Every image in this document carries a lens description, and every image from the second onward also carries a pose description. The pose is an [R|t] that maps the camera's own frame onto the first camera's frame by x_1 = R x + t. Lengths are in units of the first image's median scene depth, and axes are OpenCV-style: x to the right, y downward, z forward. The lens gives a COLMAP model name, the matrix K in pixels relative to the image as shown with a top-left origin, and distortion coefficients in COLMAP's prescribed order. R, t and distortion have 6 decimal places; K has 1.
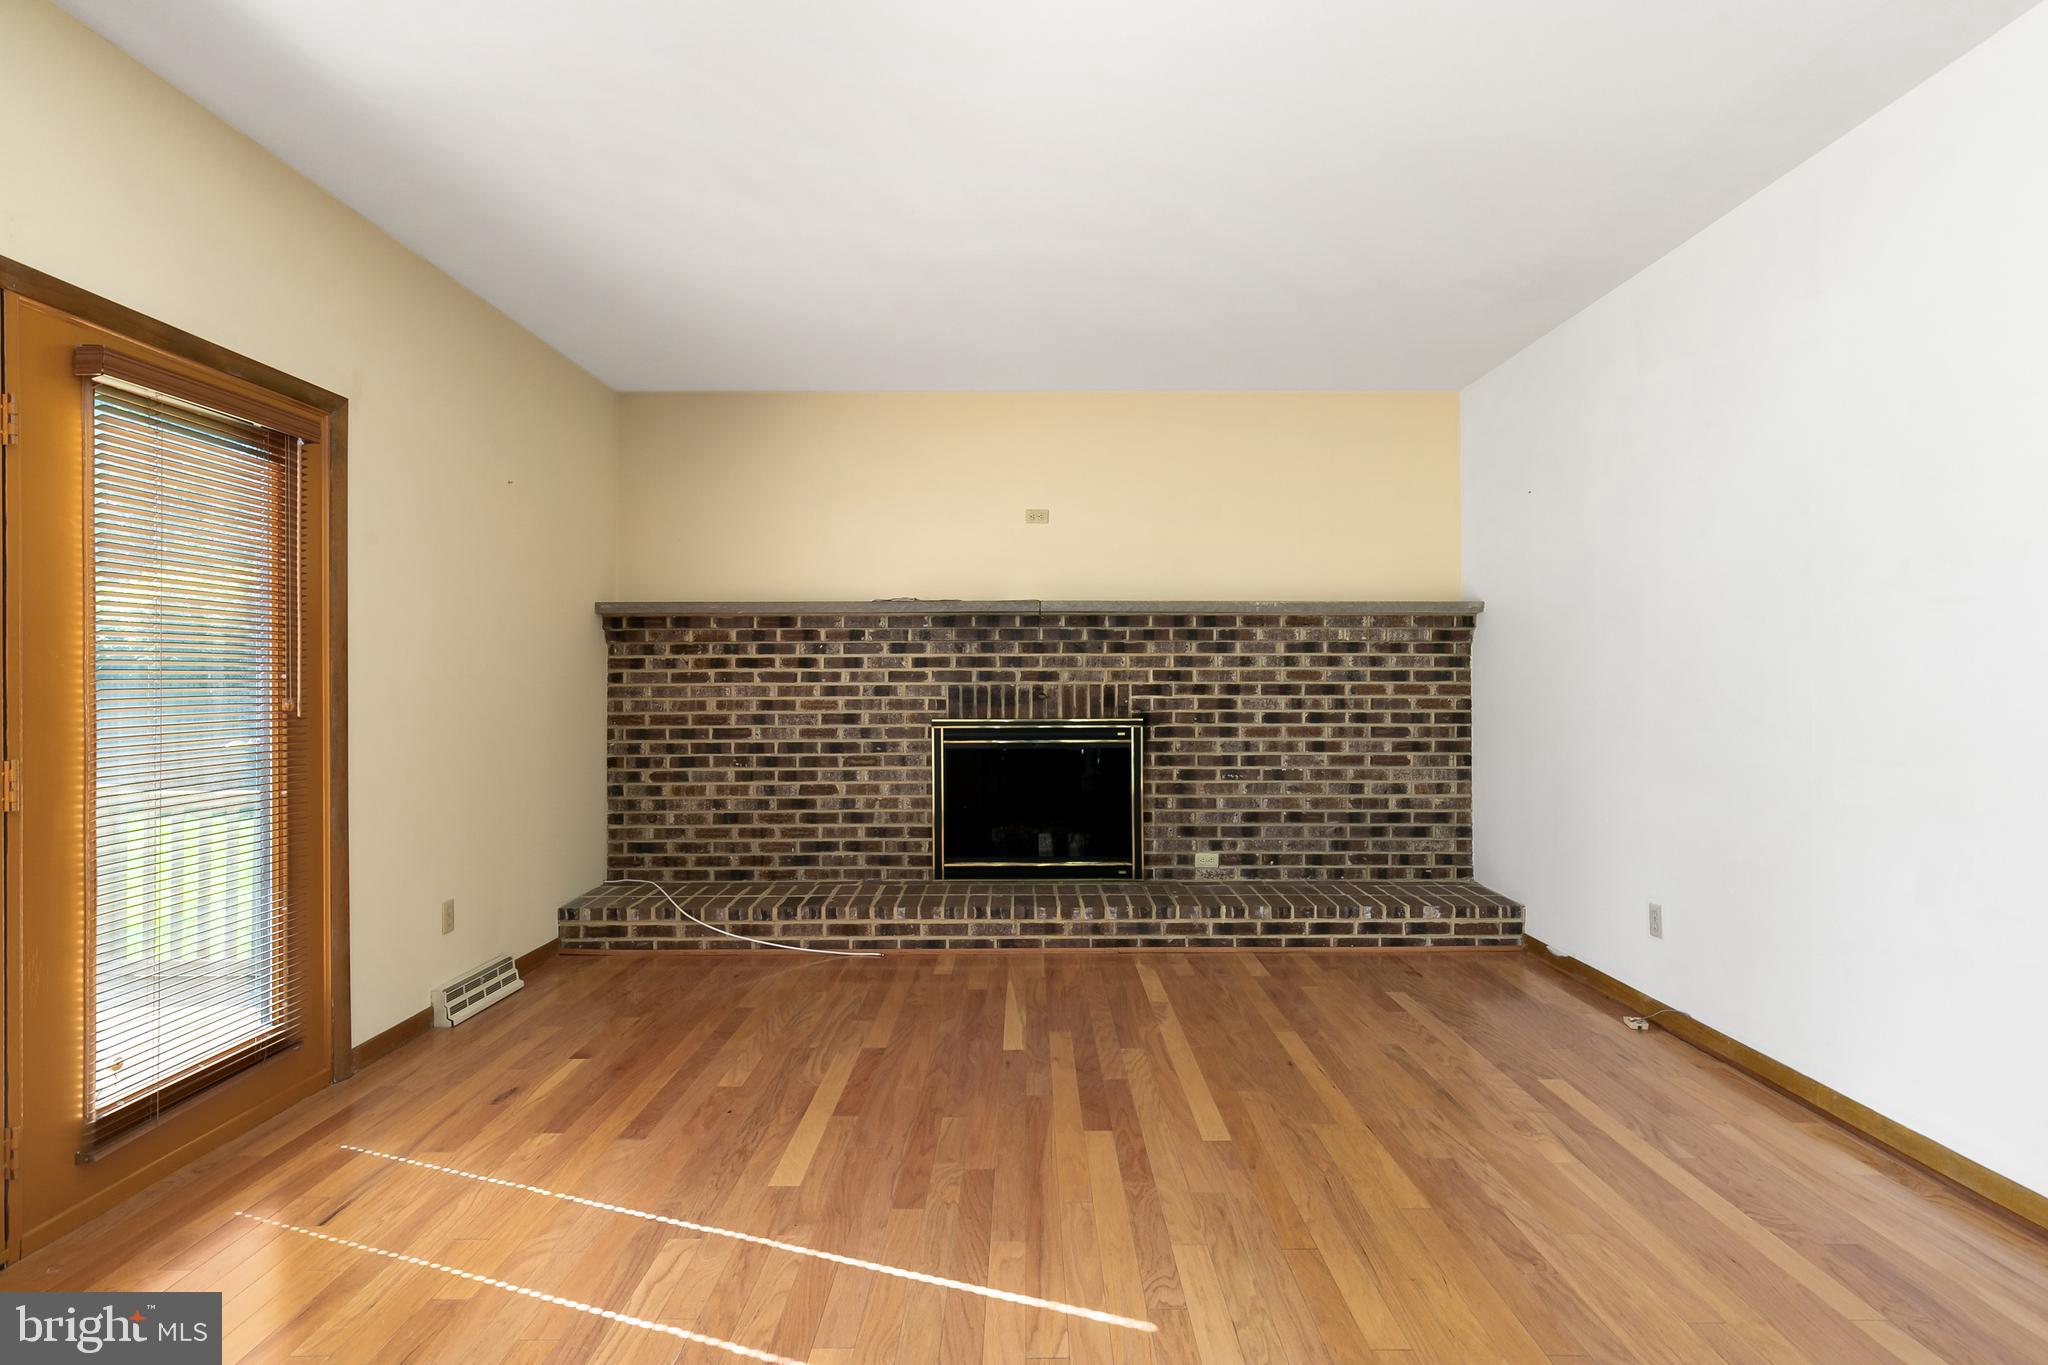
lens RADIAL K [[1006.5, 0, 1029.3], [0, 1006.5, 678.1], [0, 0, 1]] dist [0.000974, -0.000716]
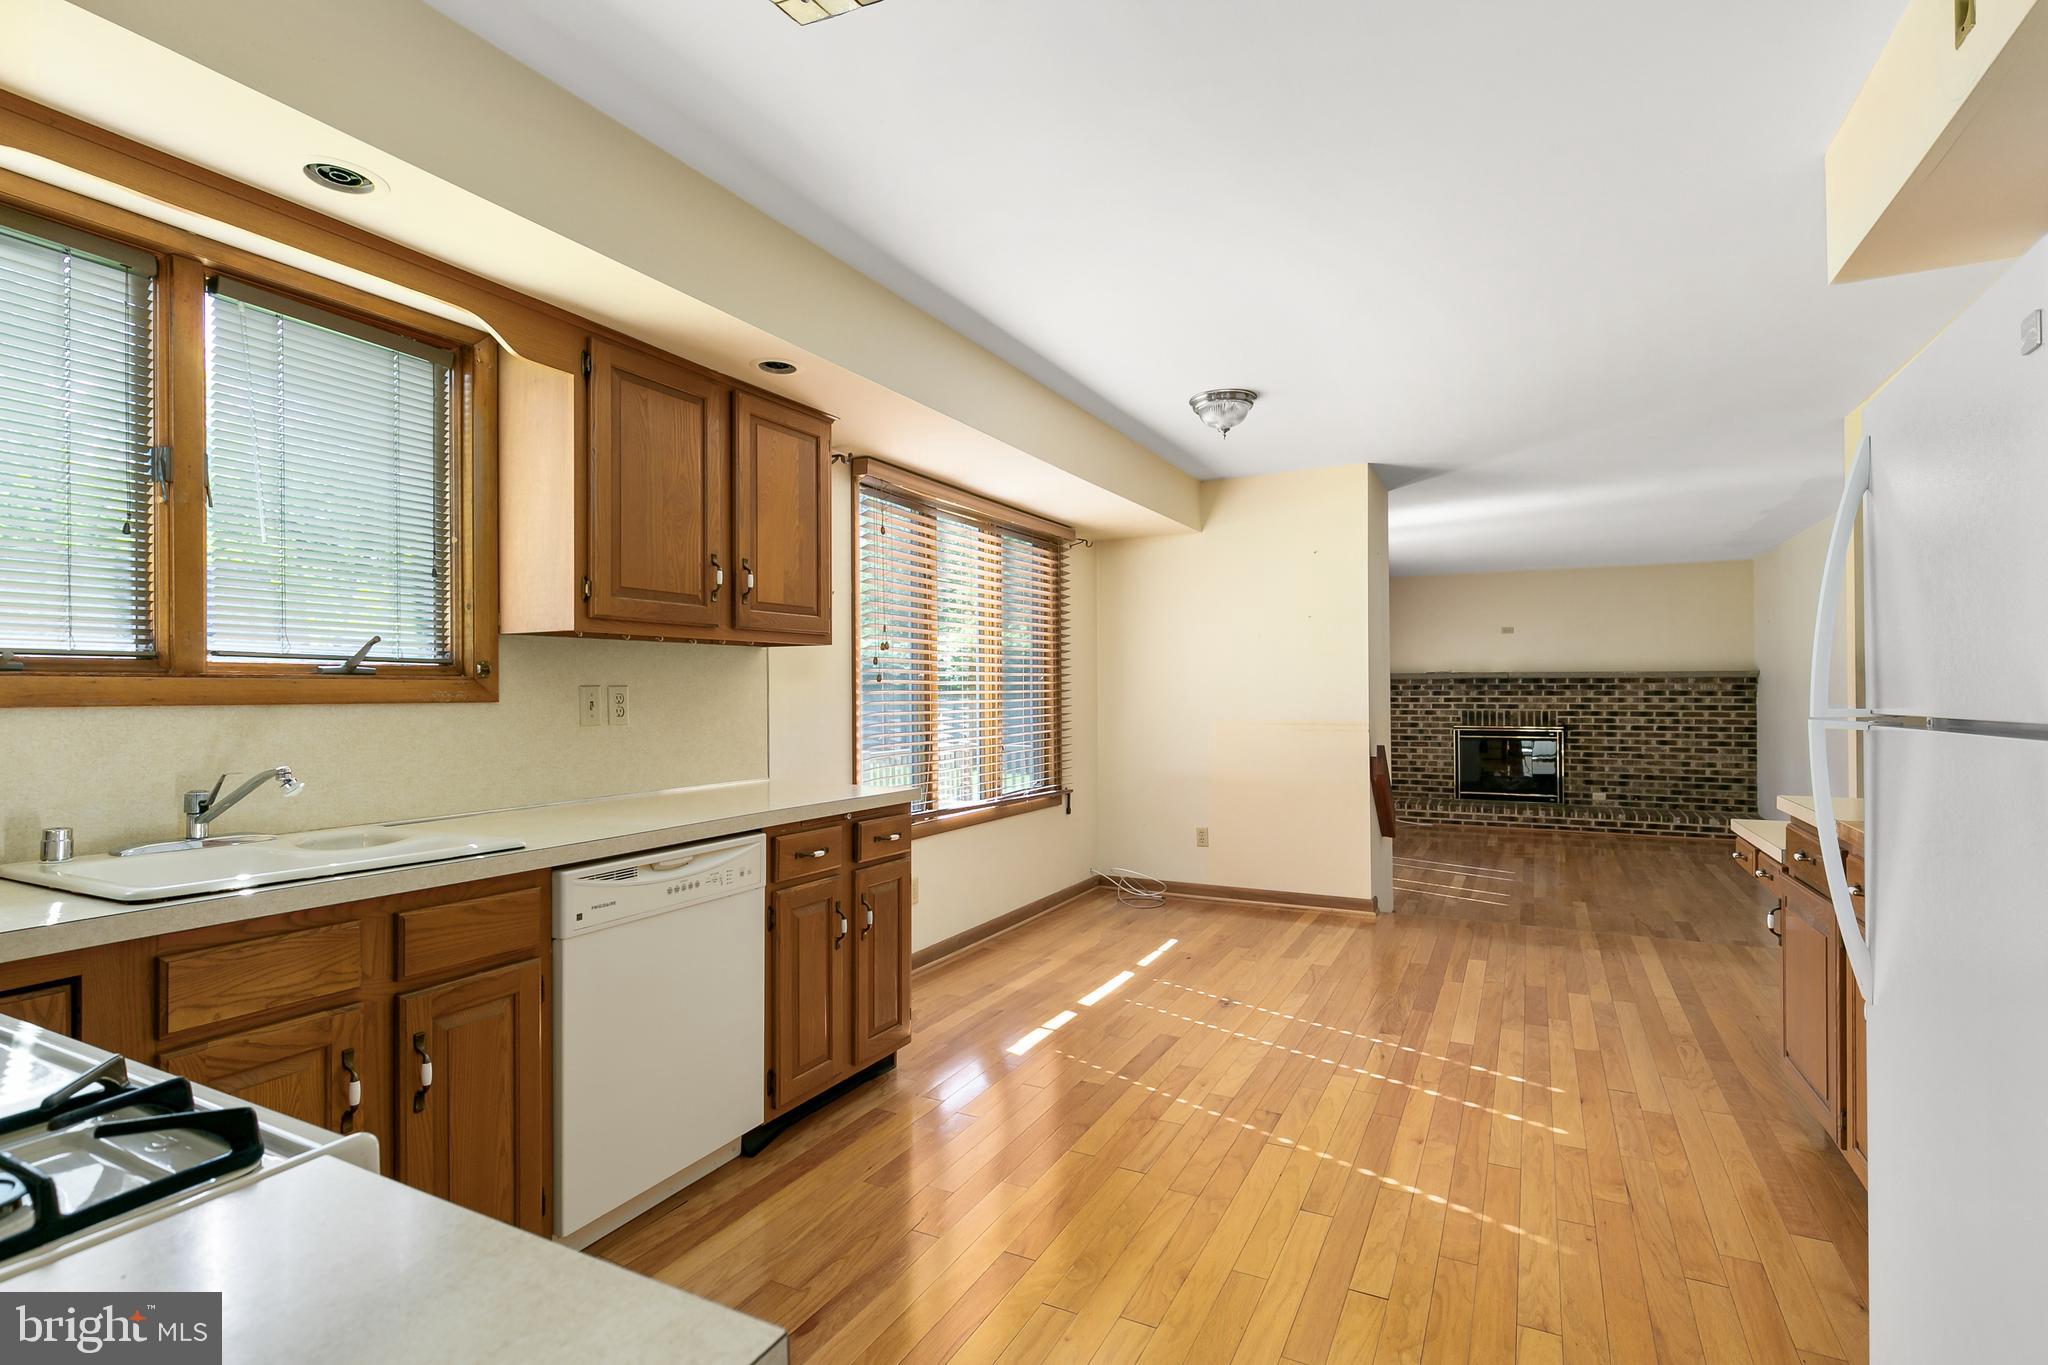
lens RADIAL K [[995.6, 0, 1021.3], [0, 995.6, 684.9], [0, 0, 1]] dist [-0.000224, -0.000004]
pose [[0.886626, -0.002351, -0.462481, 0.070644], [0.004964, 0.999978, 0.004433, -0.062363], [0.462460, -0.006226, 0.886618, -1.350324]]
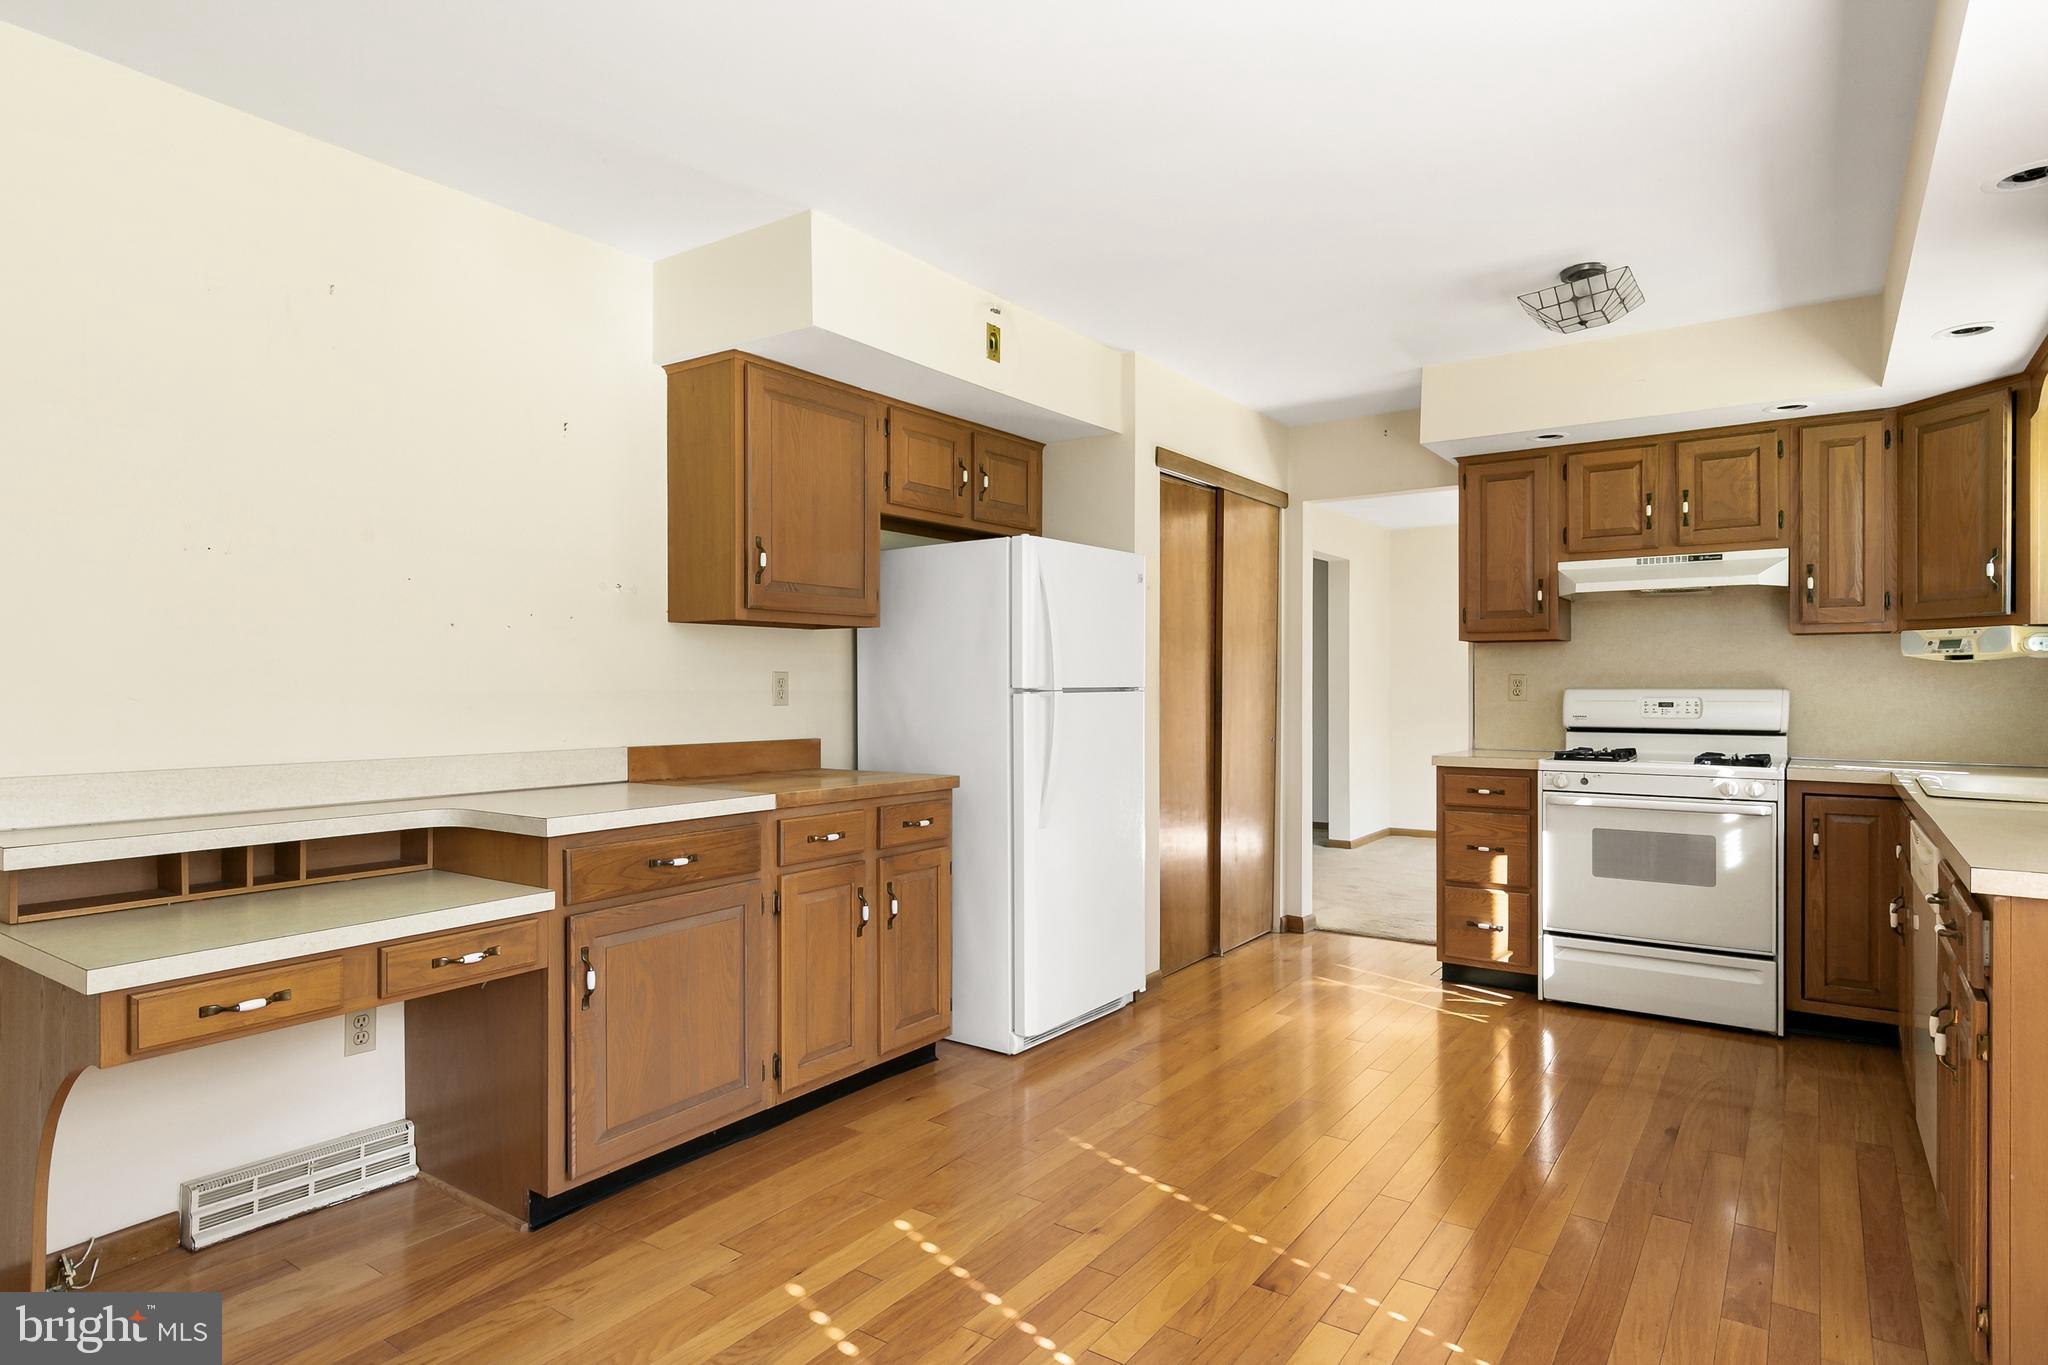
lens RADIAL K [[1115.1, 0, 1028.5], [0, 1115.1, 688.1], [0, 0, 1]] dist [0.000109, -0.000689]
pose [[-0.815211, 0.001480, 0.579162, -0.251896], [-0.002705, 0.999976, -0.006362, -0.045982], [-0.579158, -0.006753, -0.815188, -0.343087]]
